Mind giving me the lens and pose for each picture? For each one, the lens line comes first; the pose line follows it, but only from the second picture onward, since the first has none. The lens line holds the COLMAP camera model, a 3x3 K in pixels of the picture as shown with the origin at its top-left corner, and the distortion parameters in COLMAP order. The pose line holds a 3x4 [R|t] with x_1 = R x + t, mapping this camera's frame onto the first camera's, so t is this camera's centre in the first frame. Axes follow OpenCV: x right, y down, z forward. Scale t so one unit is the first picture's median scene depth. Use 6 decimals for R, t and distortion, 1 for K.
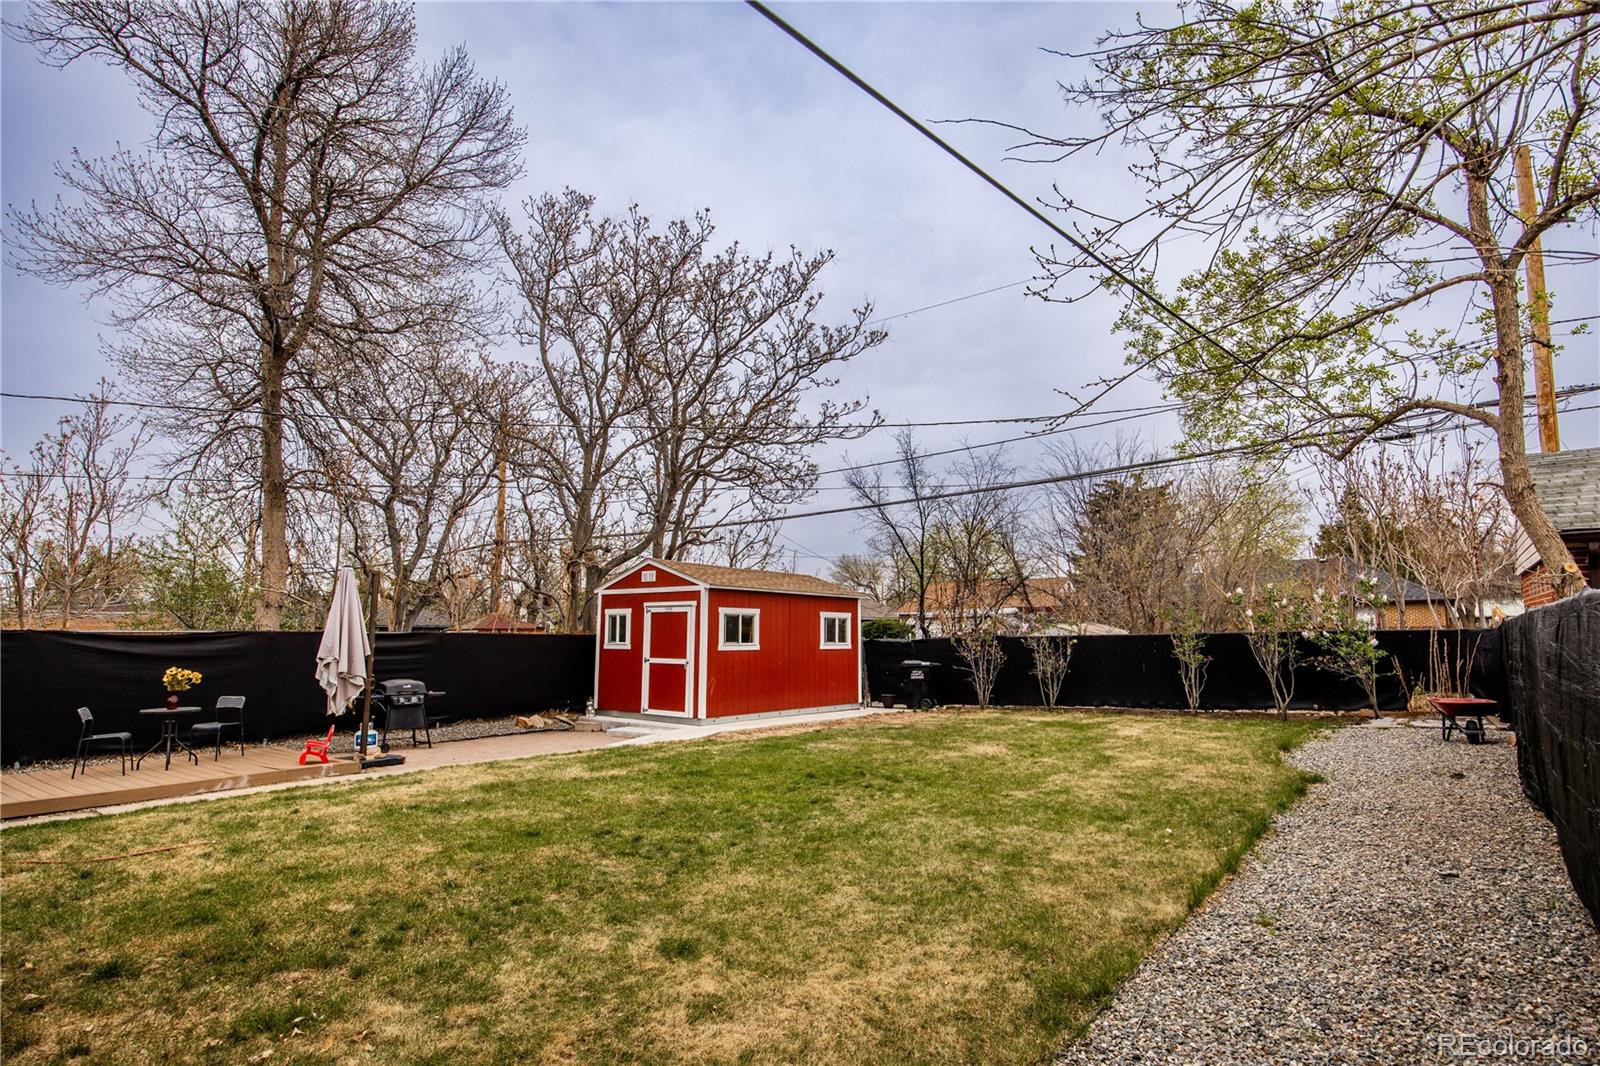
lens RADIAL K [[897.3, 0, 800.0], [0, 897.3, 533.0], [0, 0, 1]] dist [0.000059, -0.000102]
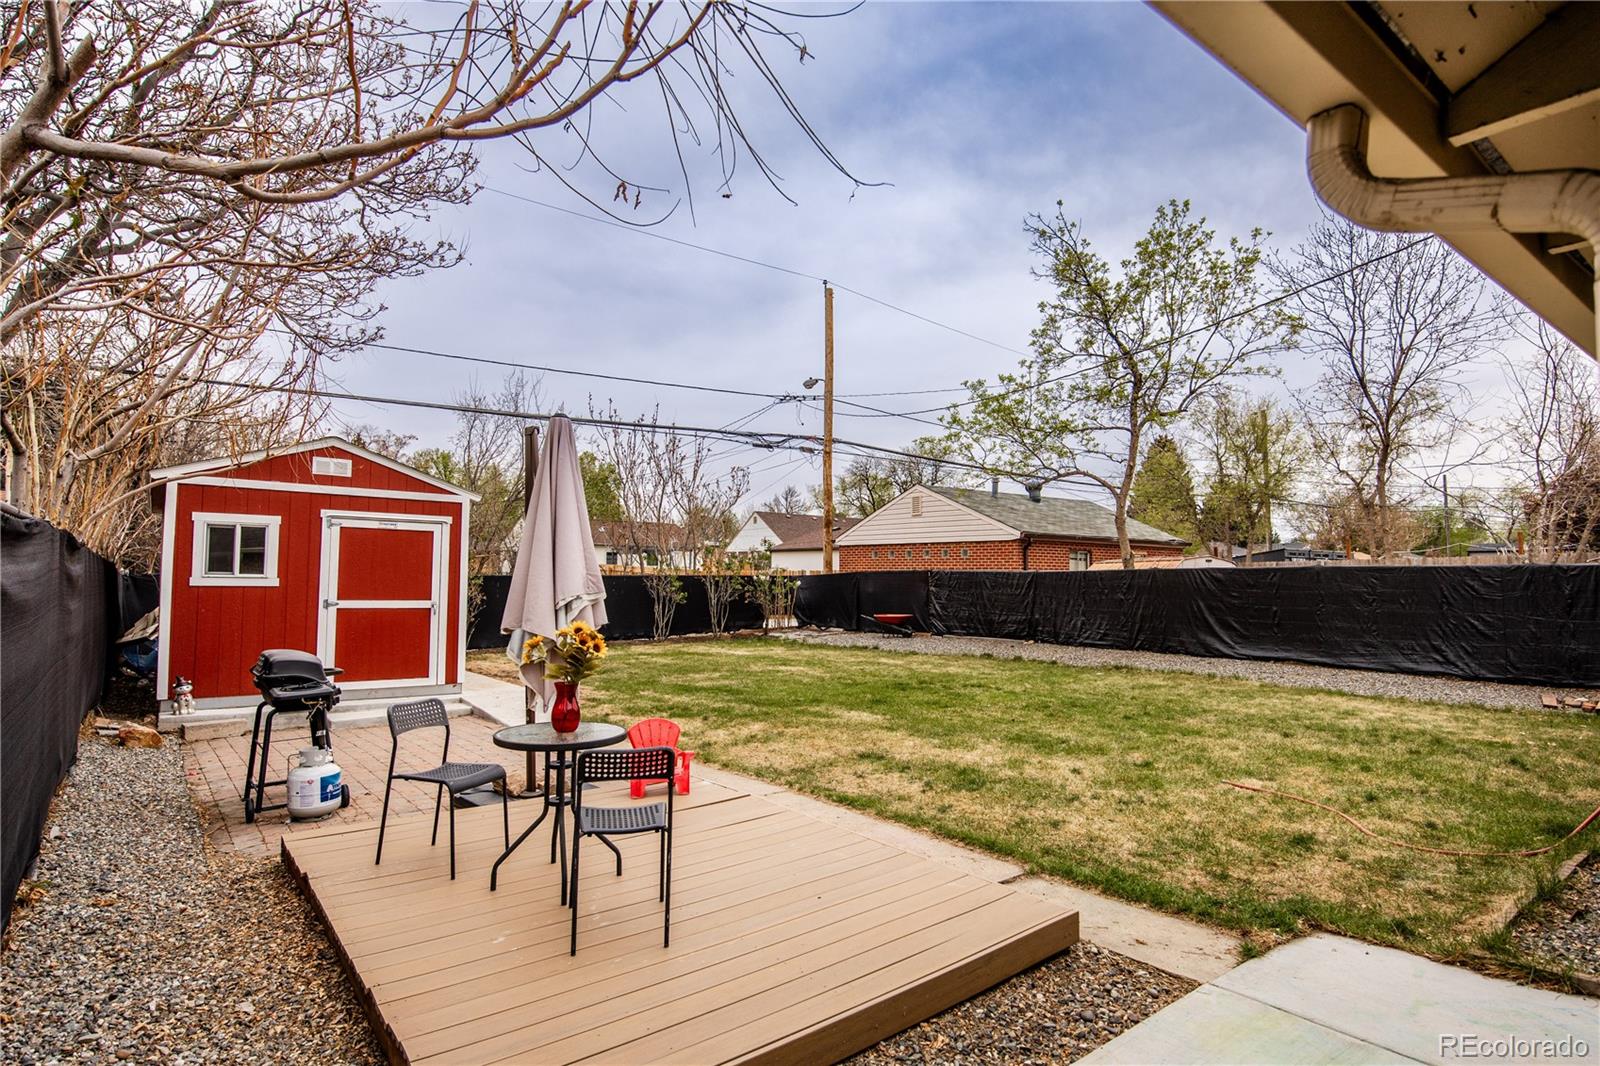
lens RADIAL K [[897.3, 0, 800.0], [0, 897.3, 533.0], [0, 0, 1]] dist [0.000059, -0.000102]
pose [[0.130928, 0.044212, 0.990406, -0.732531], [-0.133915, 0.990638, -0.026520, 0.067057], [-0.982306, -0.129158, 0.135623, 0.608295]]
